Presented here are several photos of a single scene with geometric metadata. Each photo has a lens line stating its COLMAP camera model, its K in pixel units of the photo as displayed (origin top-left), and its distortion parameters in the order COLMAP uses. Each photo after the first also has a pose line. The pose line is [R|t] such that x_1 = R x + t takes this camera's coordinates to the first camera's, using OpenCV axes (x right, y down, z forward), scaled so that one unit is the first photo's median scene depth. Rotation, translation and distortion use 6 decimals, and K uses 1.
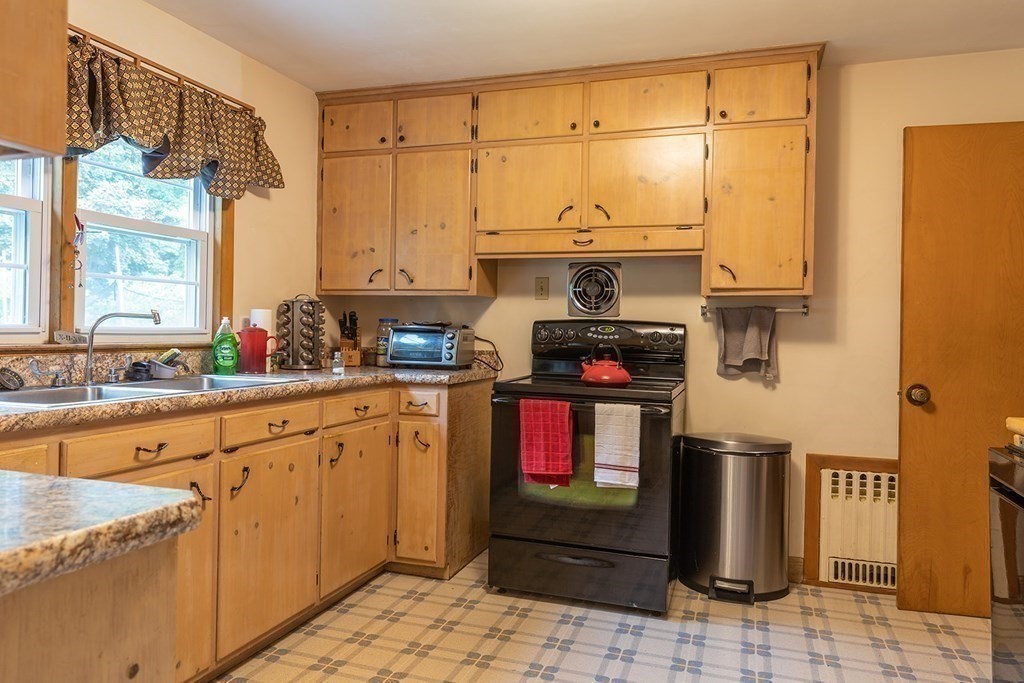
lens RADIAL K [[690.6, 0, 521.3], [0, 690.6, 334.1], [0, 0, 1]] dist [0.007880, 0.001196]
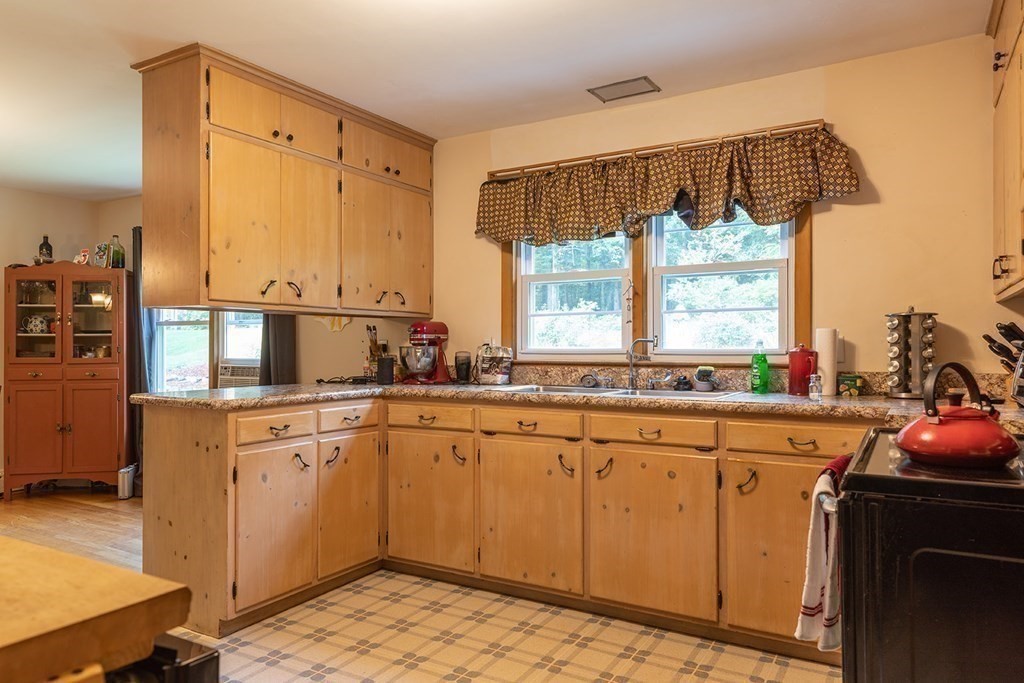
lens RADIAL K [[690.6, 0, 517.8], [0, 690.6, 349.1], [0, 0, 1]] dist [0.007880, 0.001196]
pose [[-0.192645, -0.014793, -0.981157, 0.826304], [-0.007075, 0.999881, -0.013686, 0.010168], [0.981243, 0.004305, -0.192727, 1.010231]]
